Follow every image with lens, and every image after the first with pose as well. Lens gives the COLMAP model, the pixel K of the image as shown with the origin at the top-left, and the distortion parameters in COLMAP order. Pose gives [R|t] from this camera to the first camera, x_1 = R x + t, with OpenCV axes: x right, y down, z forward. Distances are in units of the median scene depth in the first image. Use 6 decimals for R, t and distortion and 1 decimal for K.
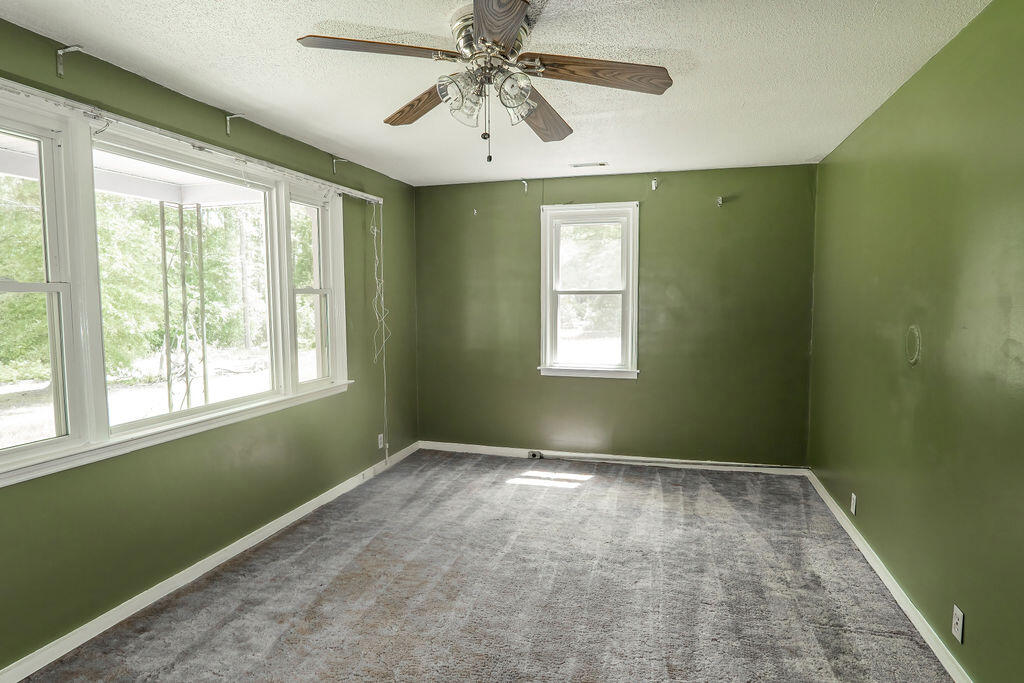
lens RADIAL K [[565.6, 0, 519.9], [0, 565.6, 339.1], [0, 0, 1]] dist [-0.001205, -0.000187]
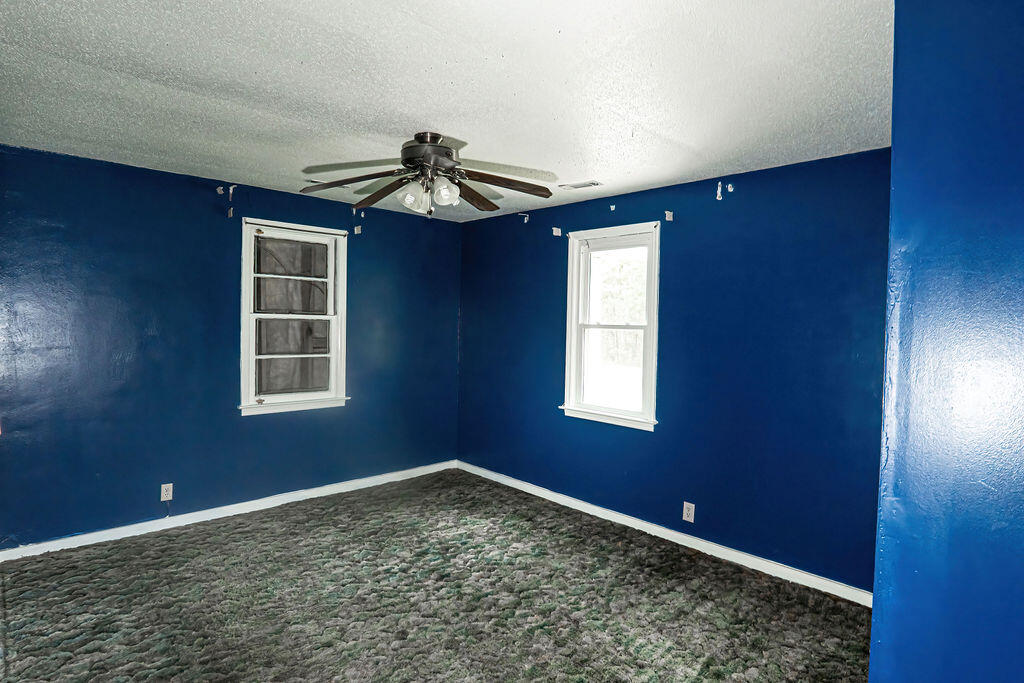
lens RADIAL K [[565.6, 0, 519.9], [0, 565.6, 339.1], [0, 0, 1]] dist [-0.001205, -0.000187]
pose [[0.827285, 0.042489, -0.560173, 0.505812], [-0.066231, 0.997558, -0.022149, -0.034175], [0.557864, 0.055424, 0.828080, 0.187655]]
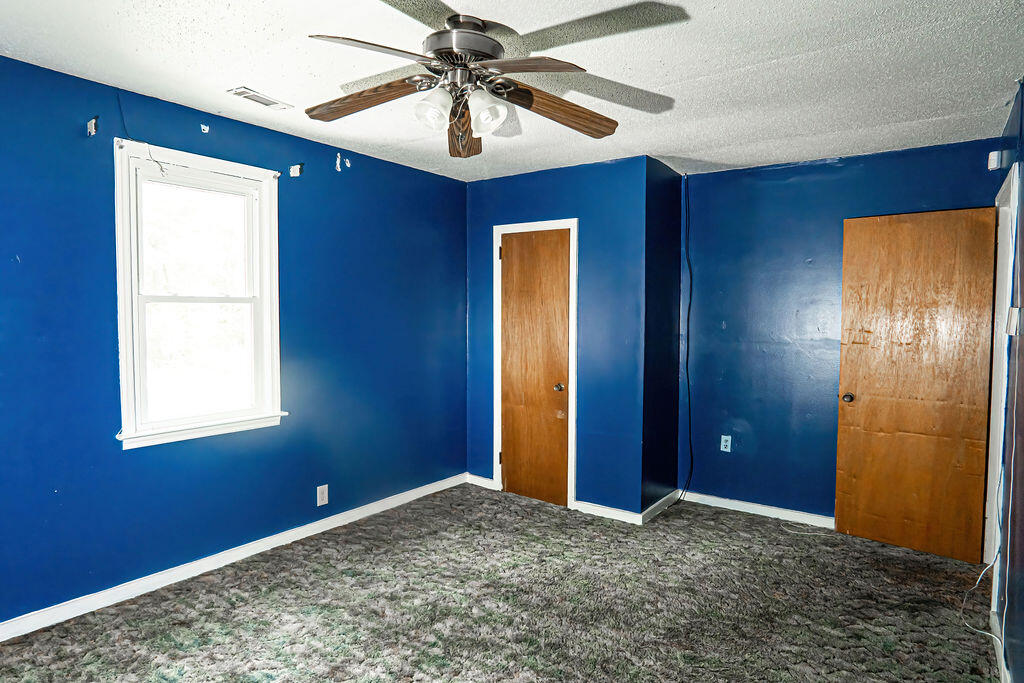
lens RADIAL K [[565.6, 0, 519.9], [0, 565.6, 339.1], [0, 0, 1]] dist [-0.001205, -0.000187]
pose [[0.427898, -0.035530, 0.903128, -0.294574], [0.061195, 0.998073, 0.010272, -0.023652], [-0.901753, 0.050871, 0.429248, 0.423294]]
